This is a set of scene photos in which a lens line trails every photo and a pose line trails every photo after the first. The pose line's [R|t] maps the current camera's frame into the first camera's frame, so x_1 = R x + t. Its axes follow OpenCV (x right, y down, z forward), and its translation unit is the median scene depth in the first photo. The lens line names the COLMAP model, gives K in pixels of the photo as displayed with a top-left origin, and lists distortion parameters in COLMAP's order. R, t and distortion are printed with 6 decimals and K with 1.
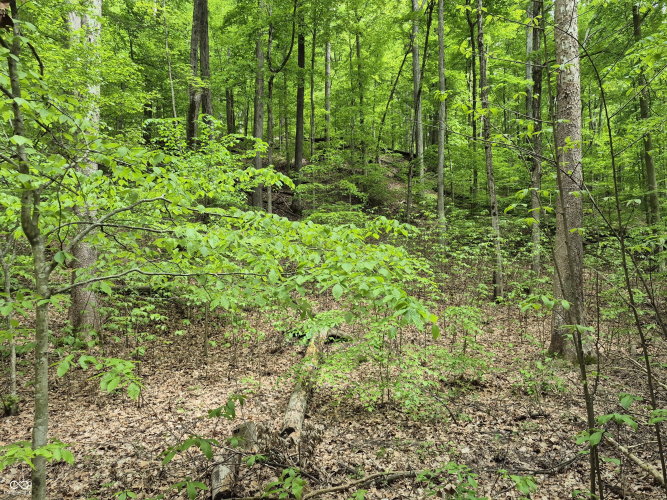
lens RADIAL K [[489.4, 0, 333.5], [0, 489.4, 250.0], [0, 0, 1]] dist [0.165050, -0.223825]
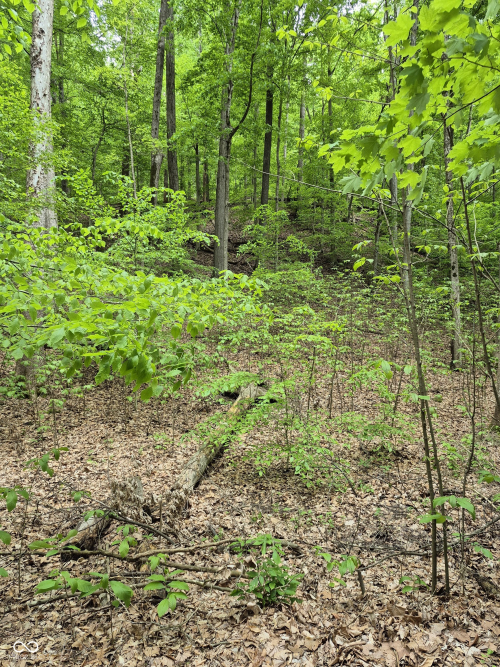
lens RADIAL K [[489.4, 0, 251.0], [0, 489.4, 319.7], [0, 0, 1]] dist [0.165050, -0.223825]
pose [[0.987574, 0.021551, -0.155669, 0.170387], [-0.019124, 0.999671, 0.017074, 0.004707], [0.155985, -0.013885, 0.987662, 0.037615]]
